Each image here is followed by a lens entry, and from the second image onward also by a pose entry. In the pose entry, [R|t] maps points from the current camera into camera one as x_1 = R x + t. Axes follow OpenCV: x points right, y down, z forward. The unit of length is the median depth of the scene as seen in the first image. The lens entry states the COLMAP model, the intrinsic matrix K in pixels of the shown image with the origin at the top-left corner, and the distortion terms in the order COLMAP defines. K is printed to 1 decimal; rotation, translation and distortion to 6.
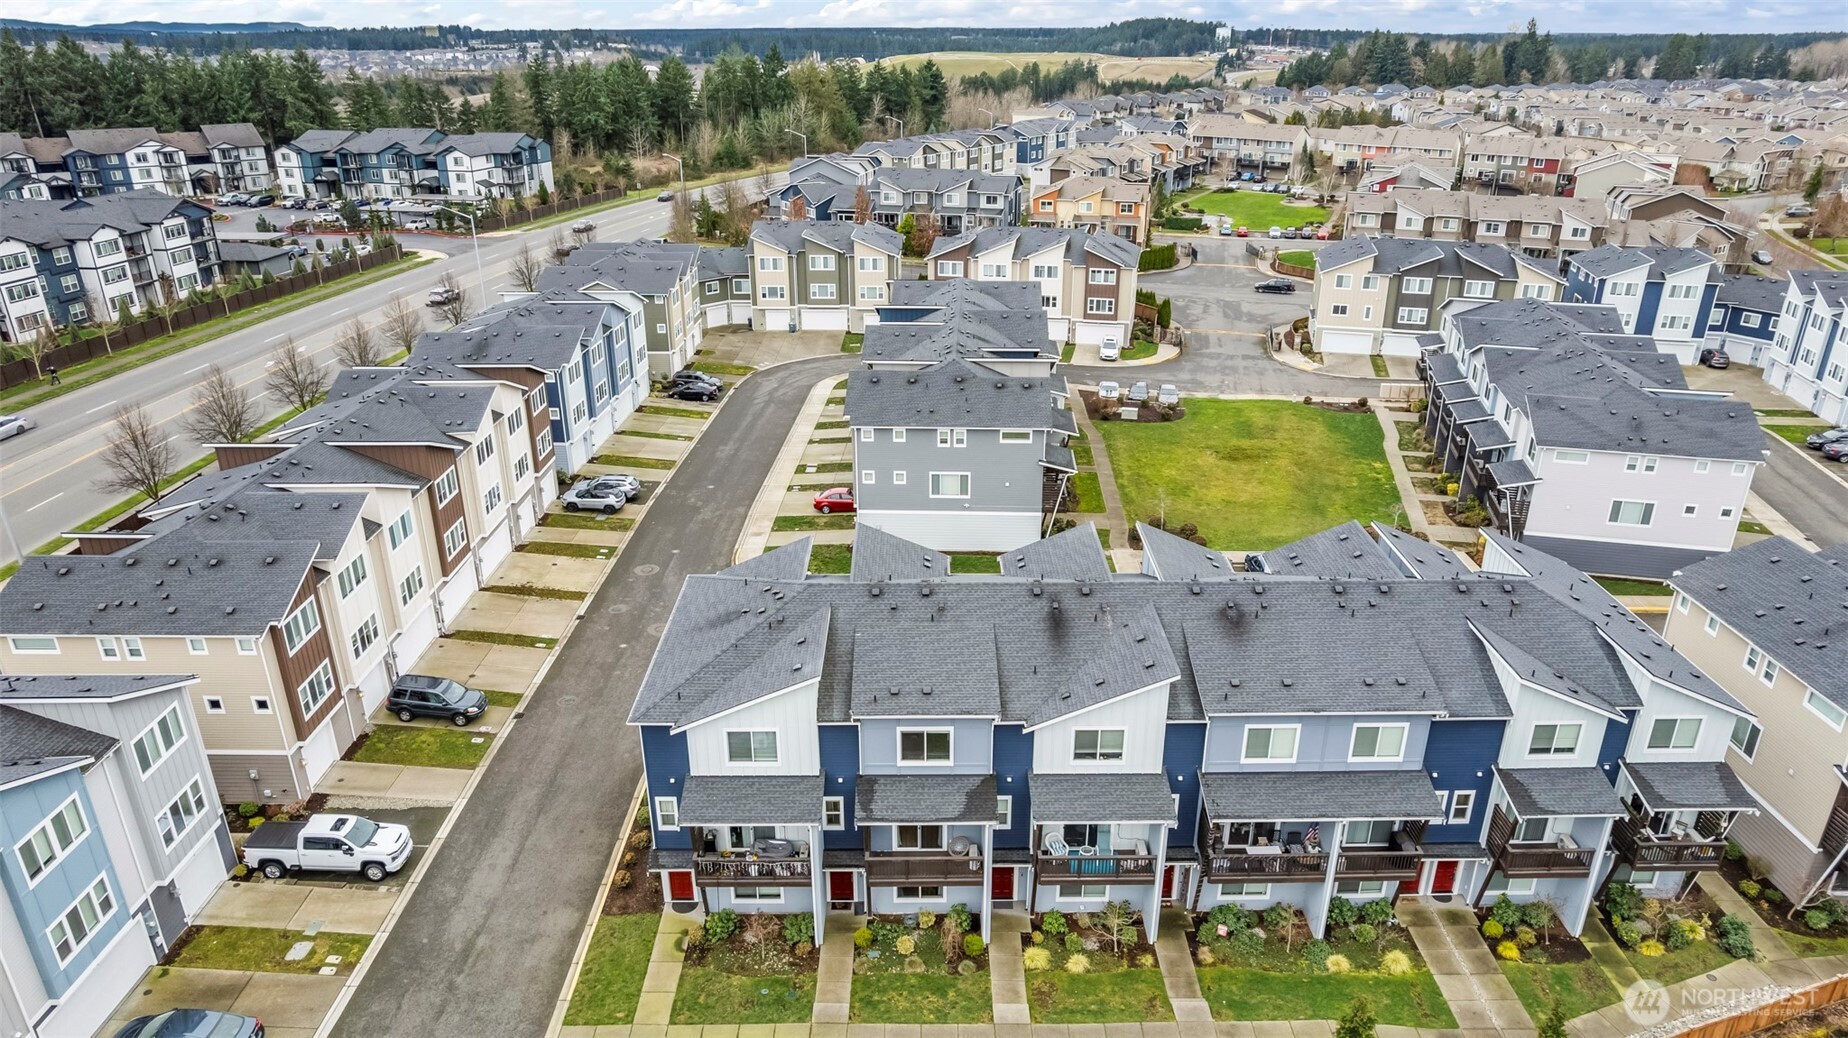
lens RADIAL K [[1180.7, 0, 938.1], [0, 1180.7, 526.1], [0, 0, 1]] dist [-0.070808, 0.066283]
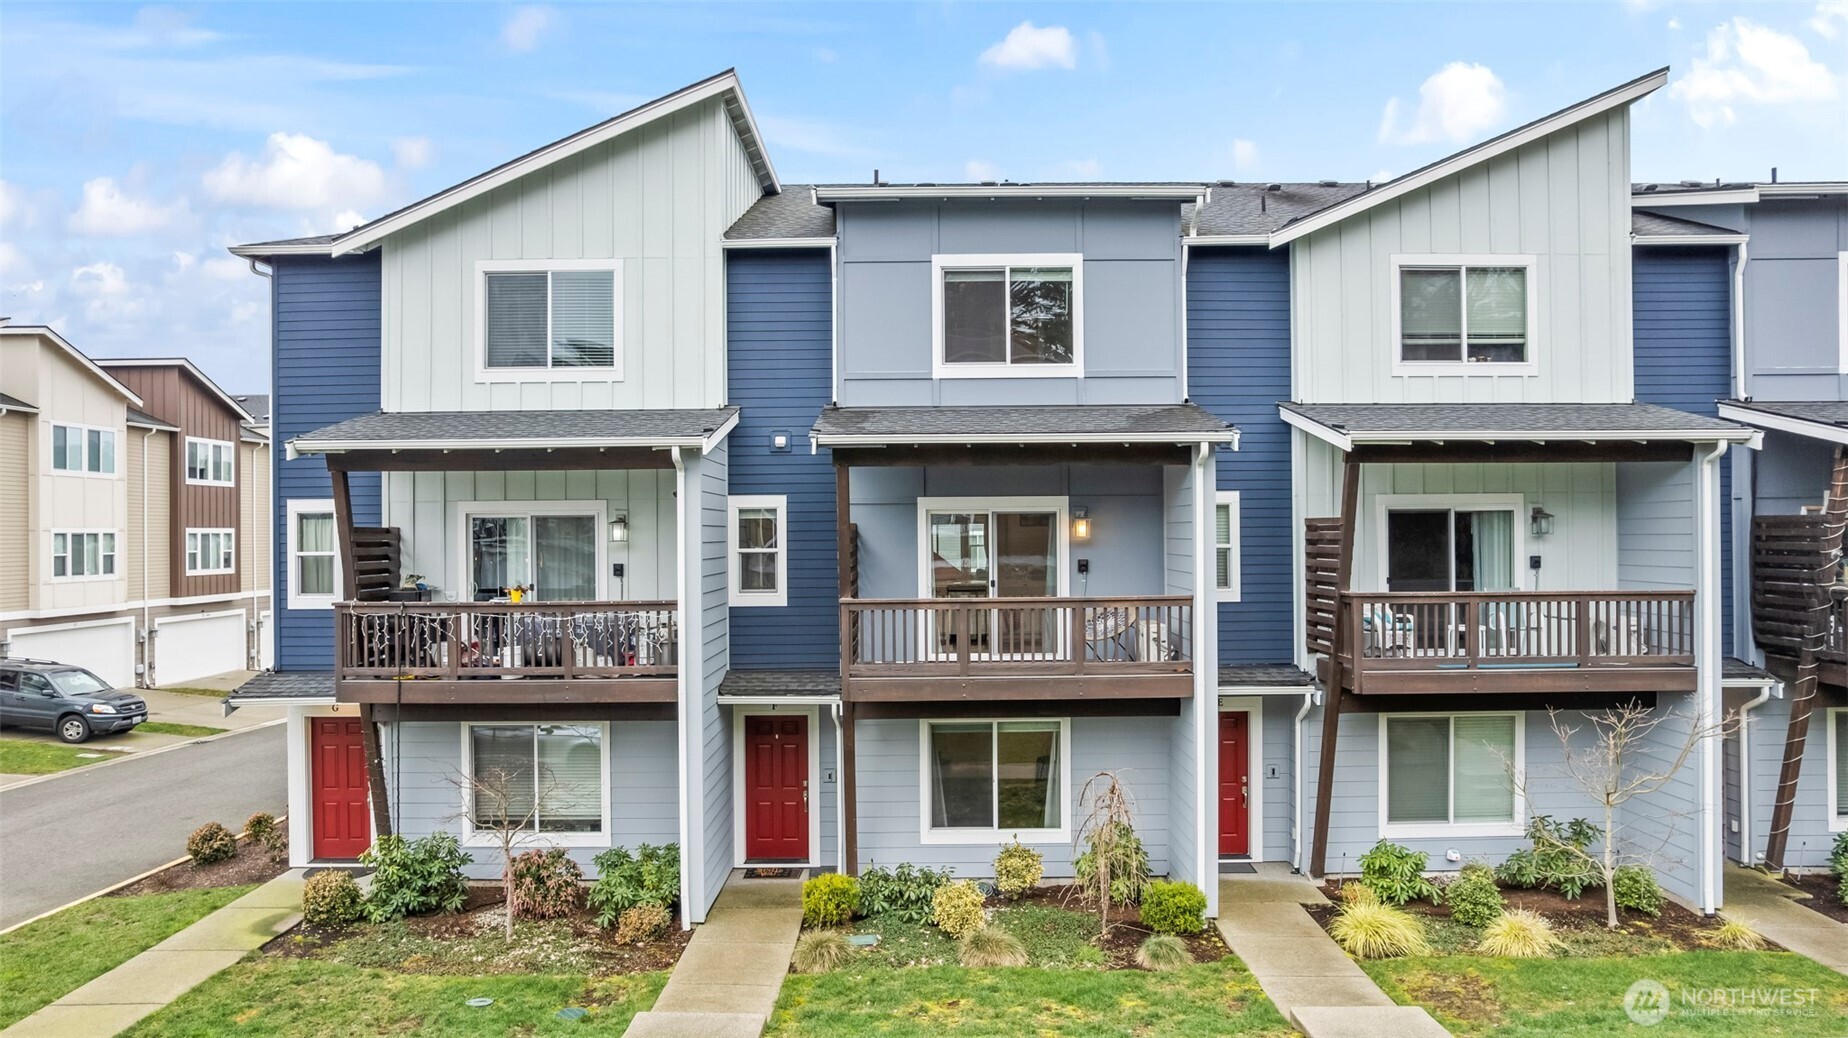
lens RADIAL K [[1180.7, 0, 938.1], [0, 1180.7, 526.1], [0, 0, 1]] dist [-0.070808, 0.066283]
pose [[0.999965, -0.007738, -0.003060, -0.031531], [0.005882, 0.917424, -0.397867, 0.385897], [0.005886, 0.397835, 0.917438, 0.659077]]
